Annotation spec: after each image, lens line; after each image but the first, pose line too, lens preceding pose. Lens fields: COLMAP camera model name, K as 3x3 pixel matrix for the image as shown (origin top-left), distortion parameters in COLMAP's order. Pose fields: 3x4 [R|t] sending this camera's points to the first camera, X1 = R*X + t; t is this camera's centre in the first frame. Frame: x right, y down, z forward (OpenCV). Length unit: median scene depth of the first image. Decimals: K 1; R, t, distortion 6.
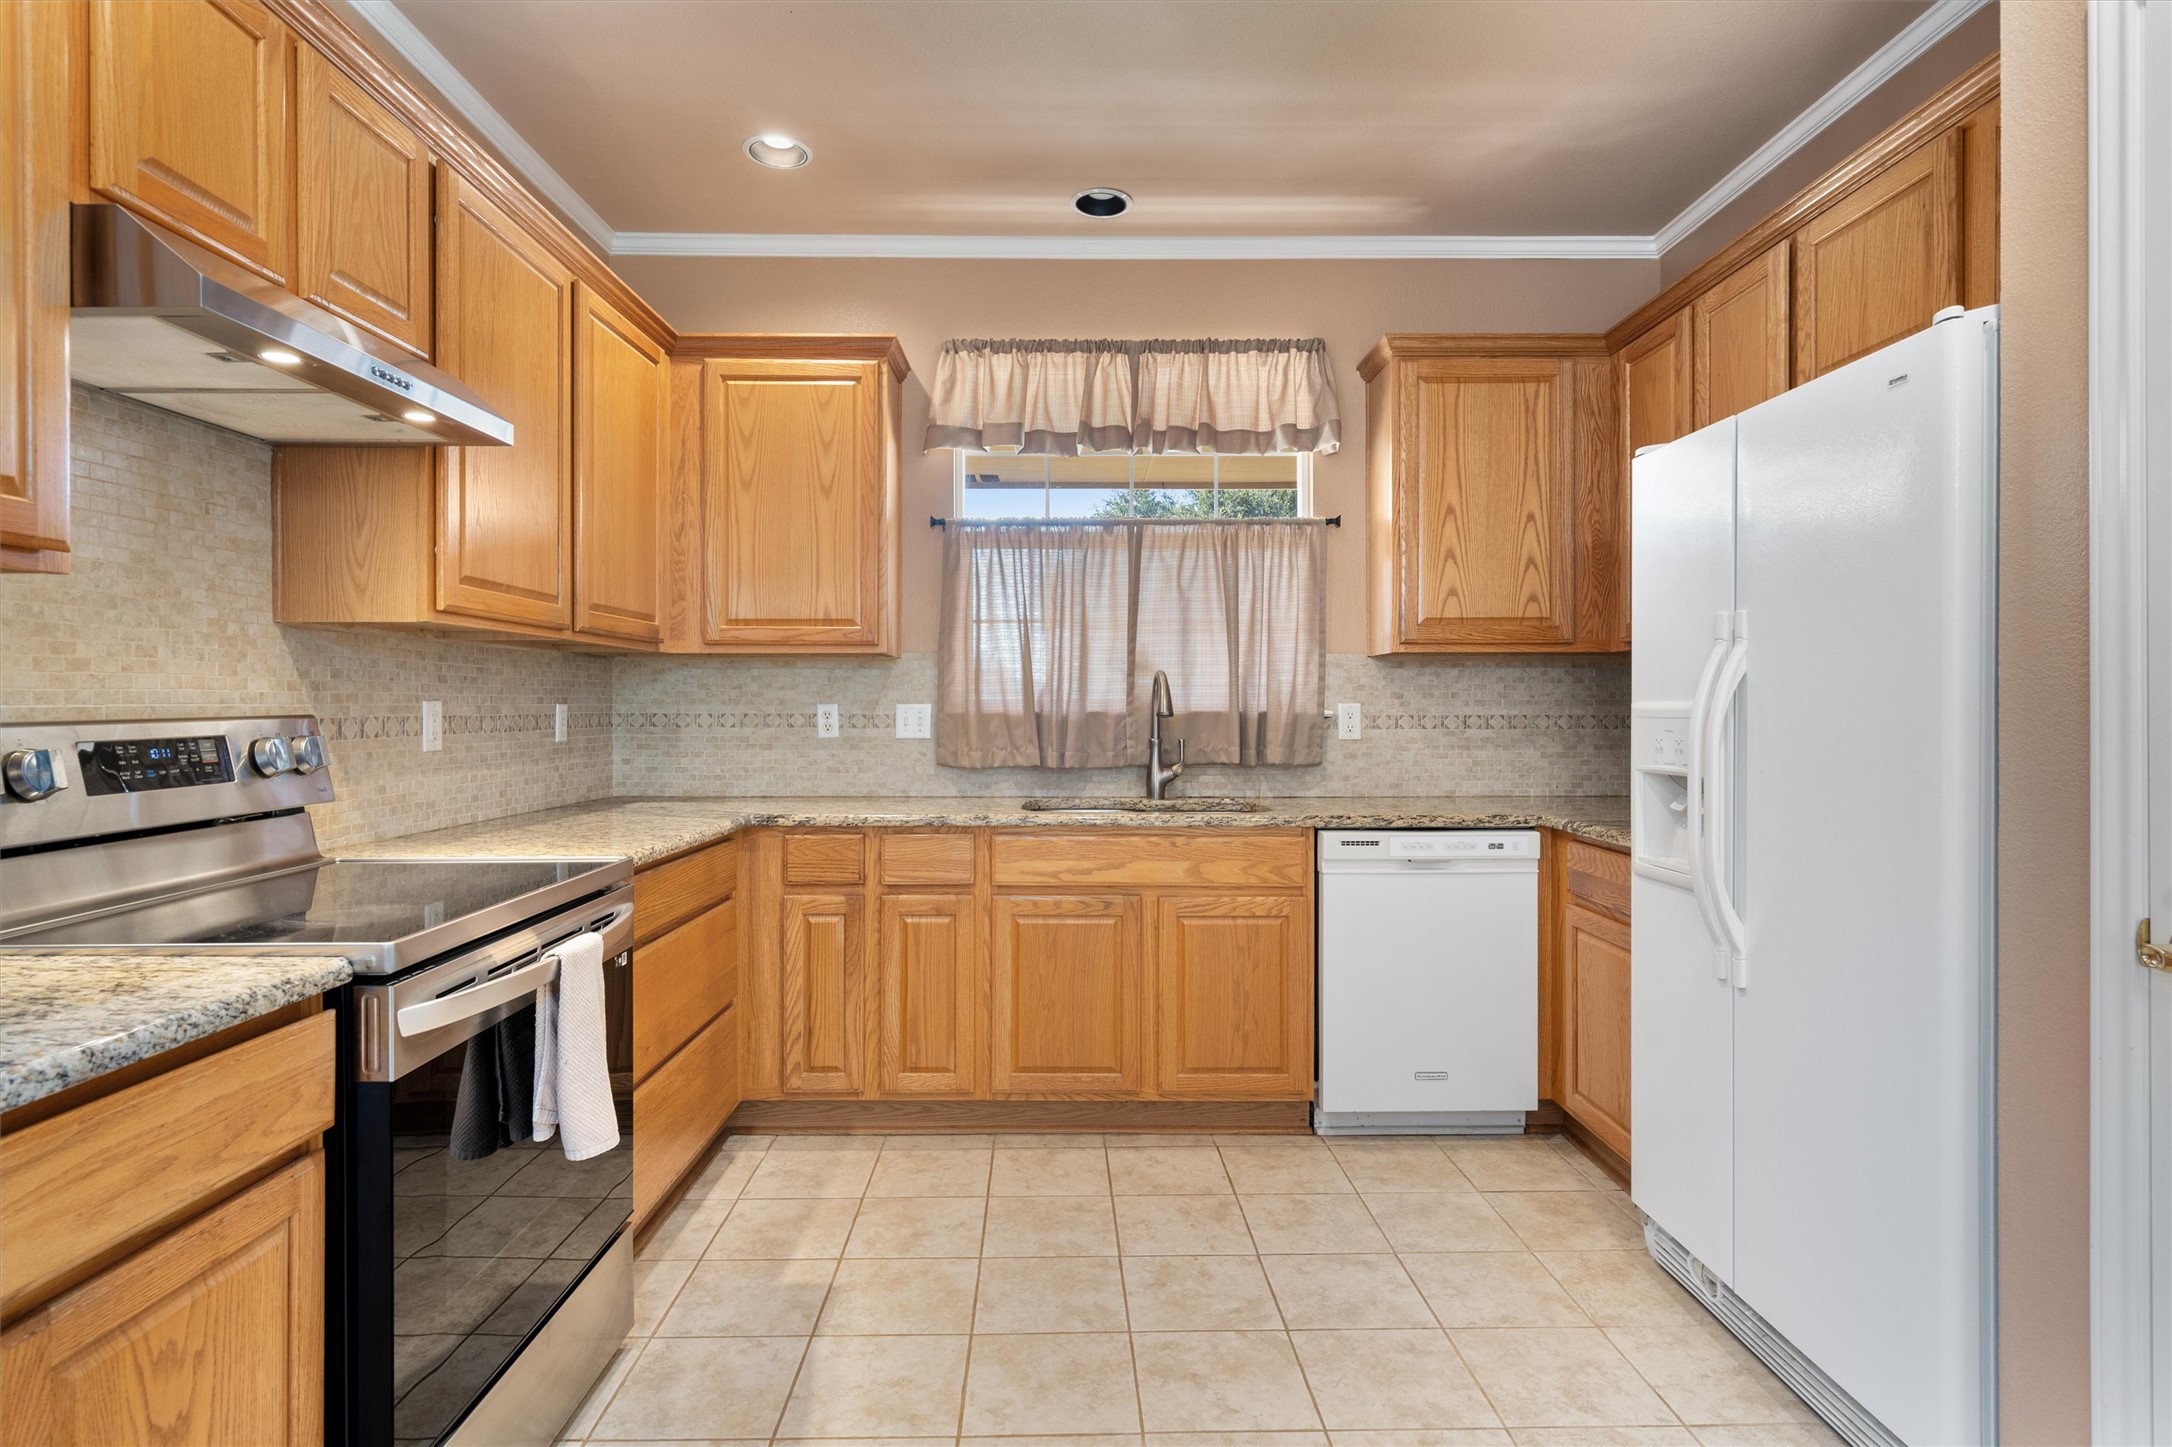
lens RADIAL K [[1137.4, 0, 1082.0], [0, 1137.4, 708.0], [0, 0, 1]] dist [-0.003891, 0.000595]
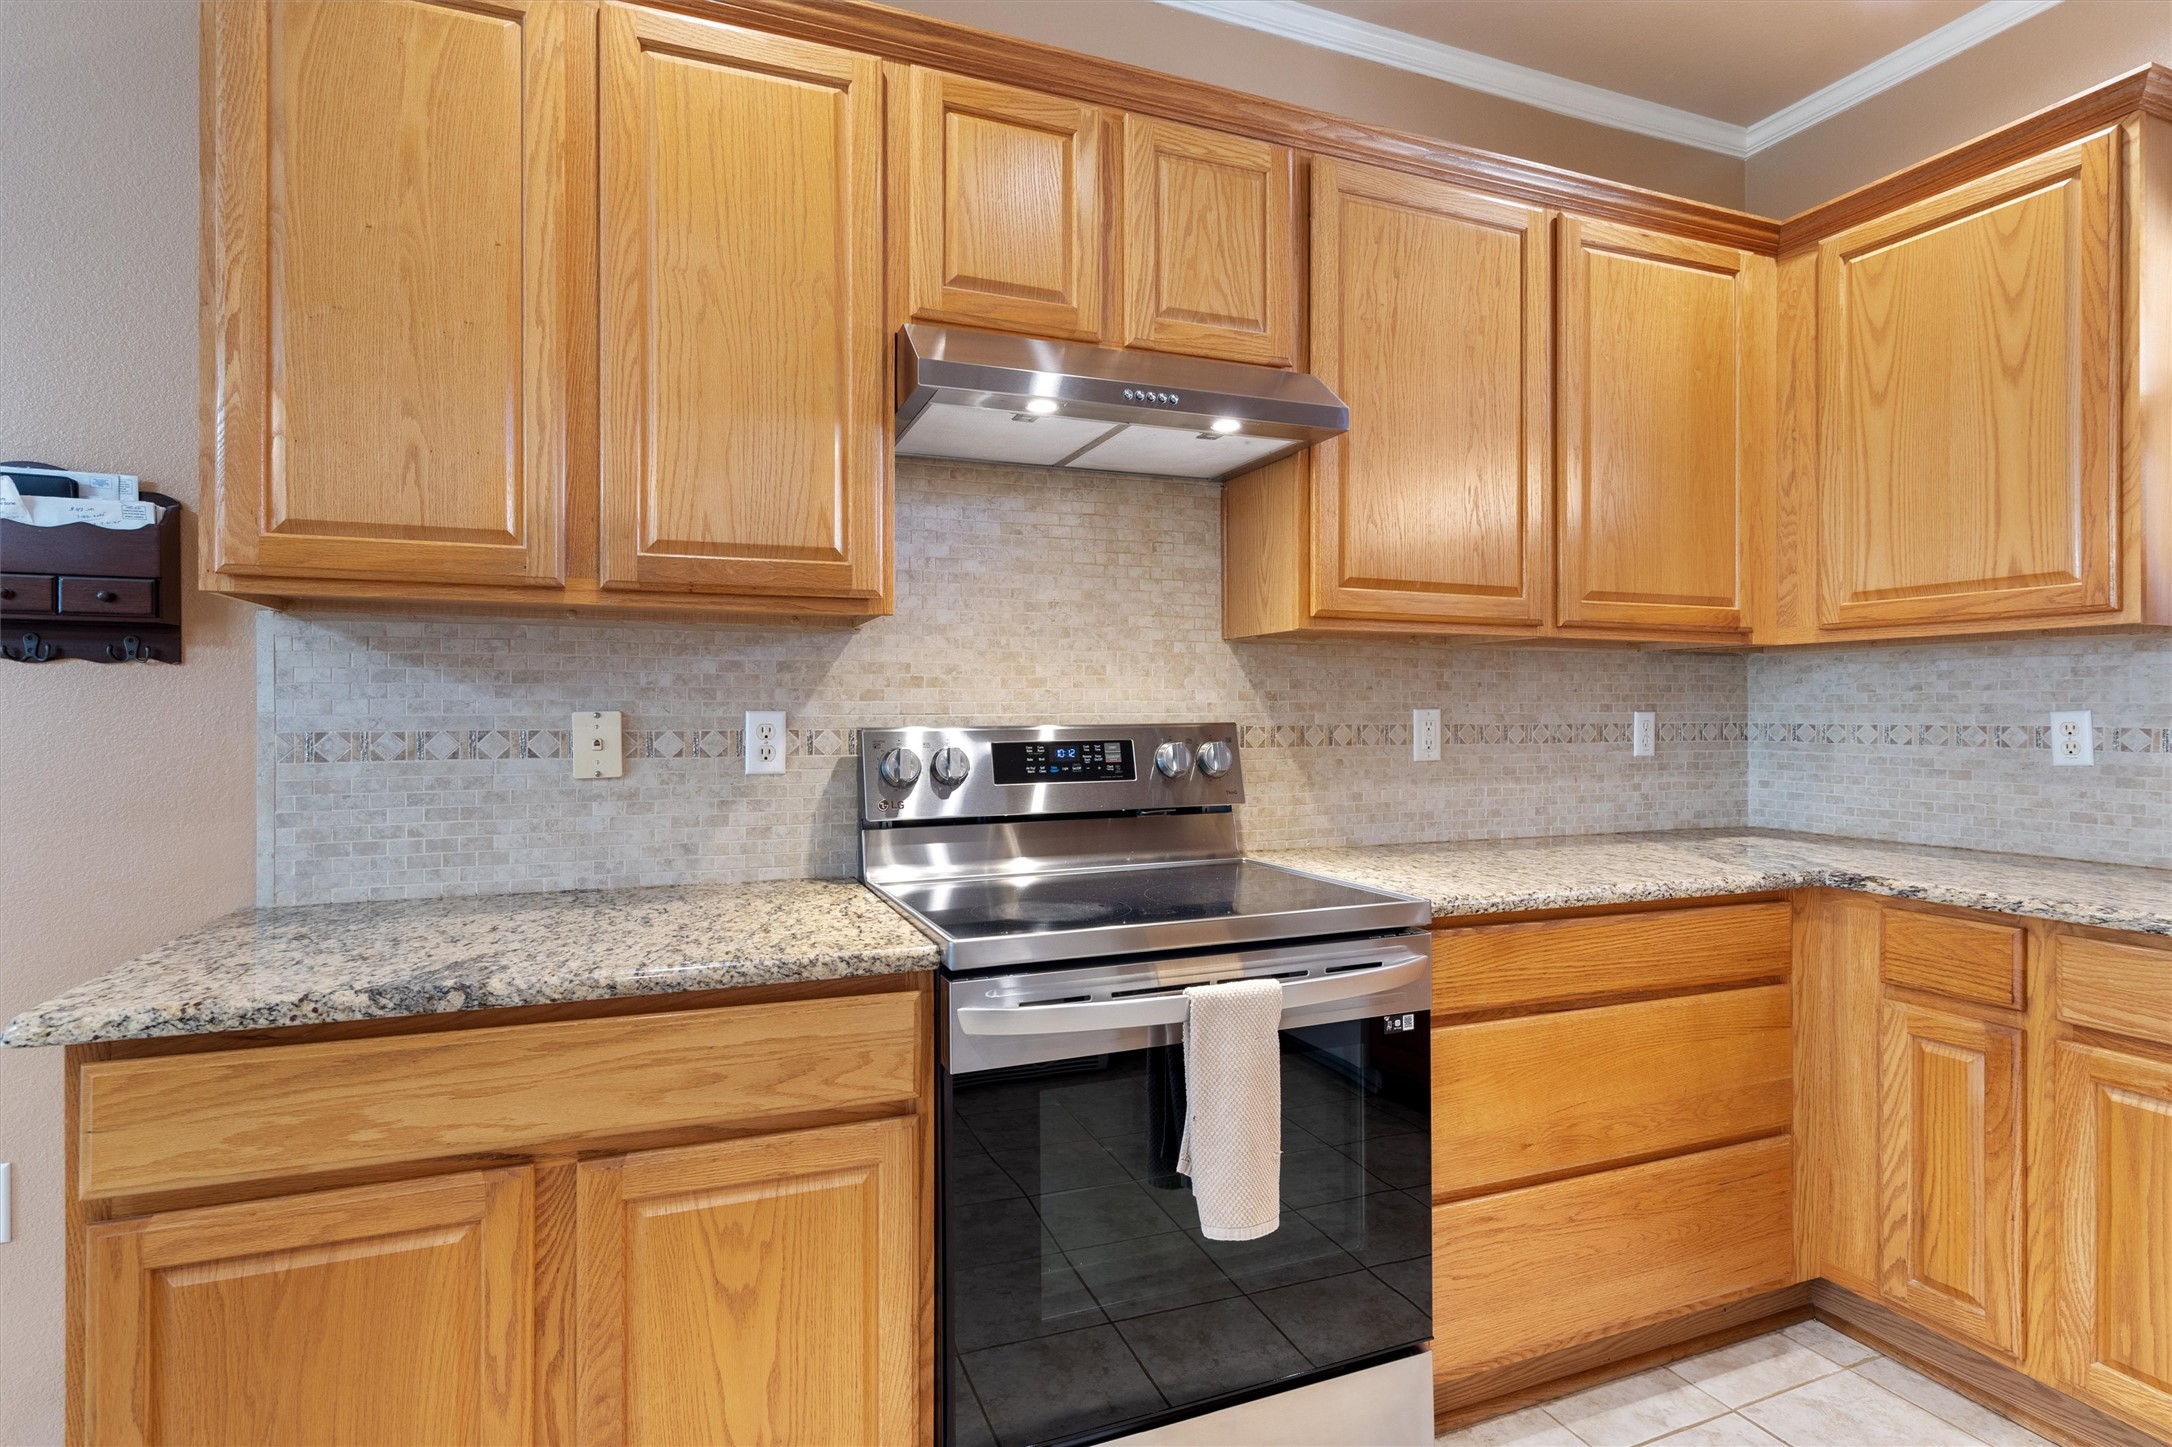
lens RADIAL K [[1097.2, 0, 1080.9], [0, 1097.2, 708.6], [0, 0, 1]] dist [0.000065, 0.002092]
pose [[0.365761, -0.004281, -0.930699, 0.153157], [-0.001769, 0.999984, -0.005295, -0.001041], [0.930707, 0.003583, 0.365748, 0.299849]]
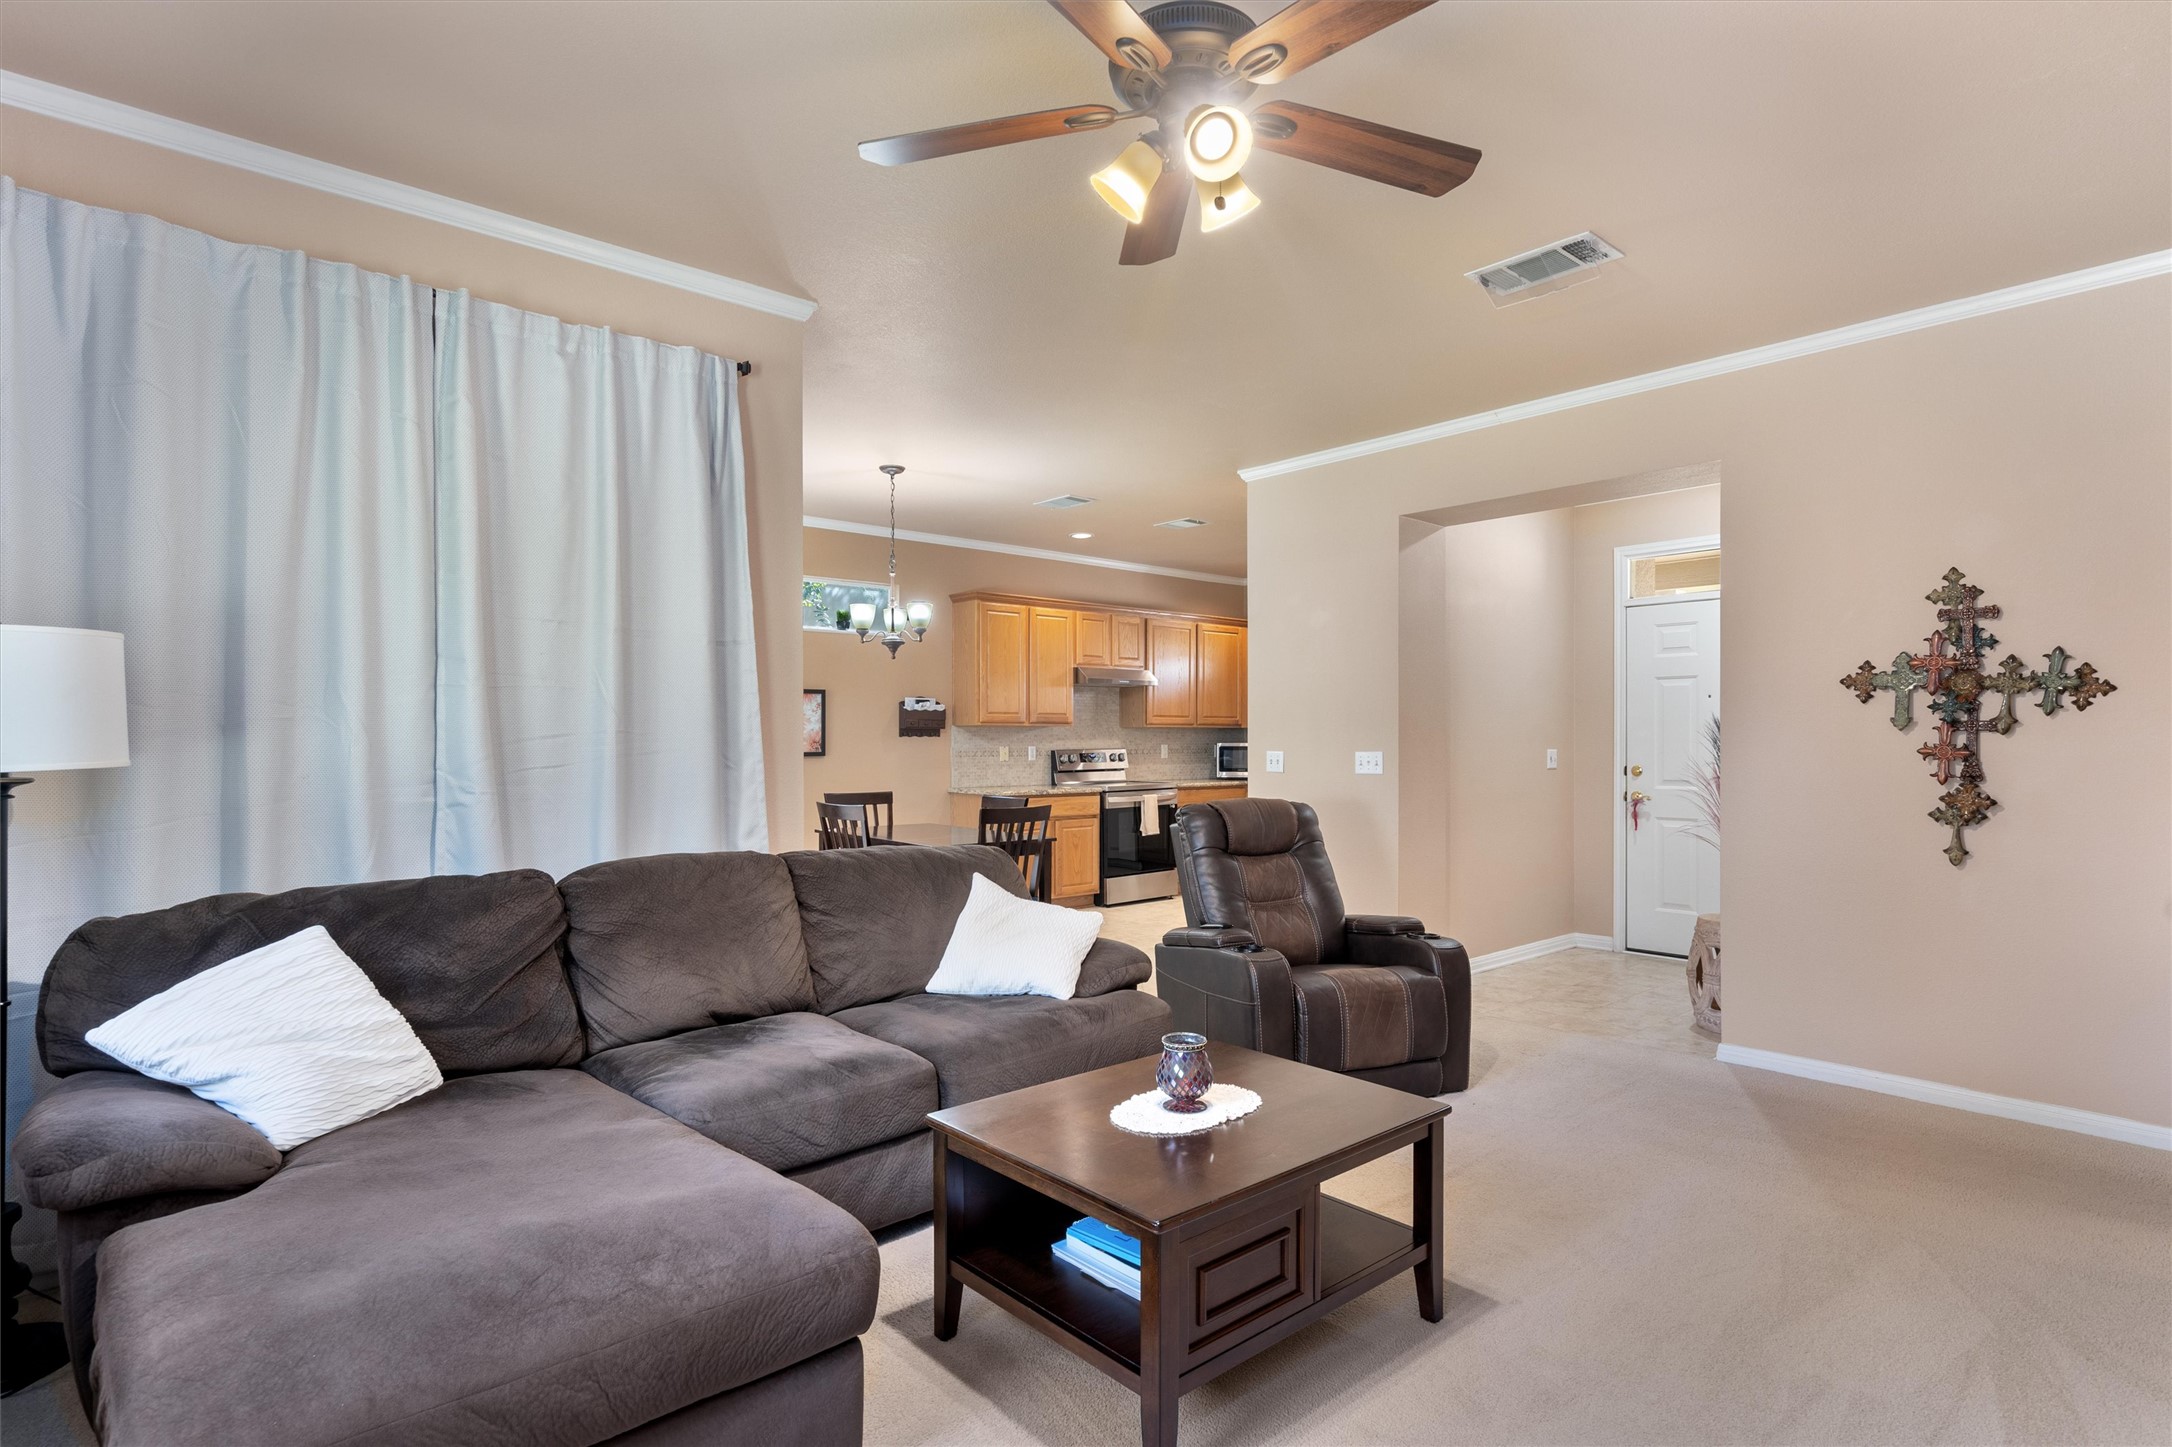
lens RADIAL K [[1137.4, 0, 1082.0], [0, 1137.4, 708.0], [0, 0, 1]] dist [-0.003891, 0.000595]
pose [[0.656883, -0.020449, -0.753716, 1.595679], [-0.000451, 0.999621, -0.027514, -0.017978], [0.753993, 0.018413, 0.656625, -1.273728]]
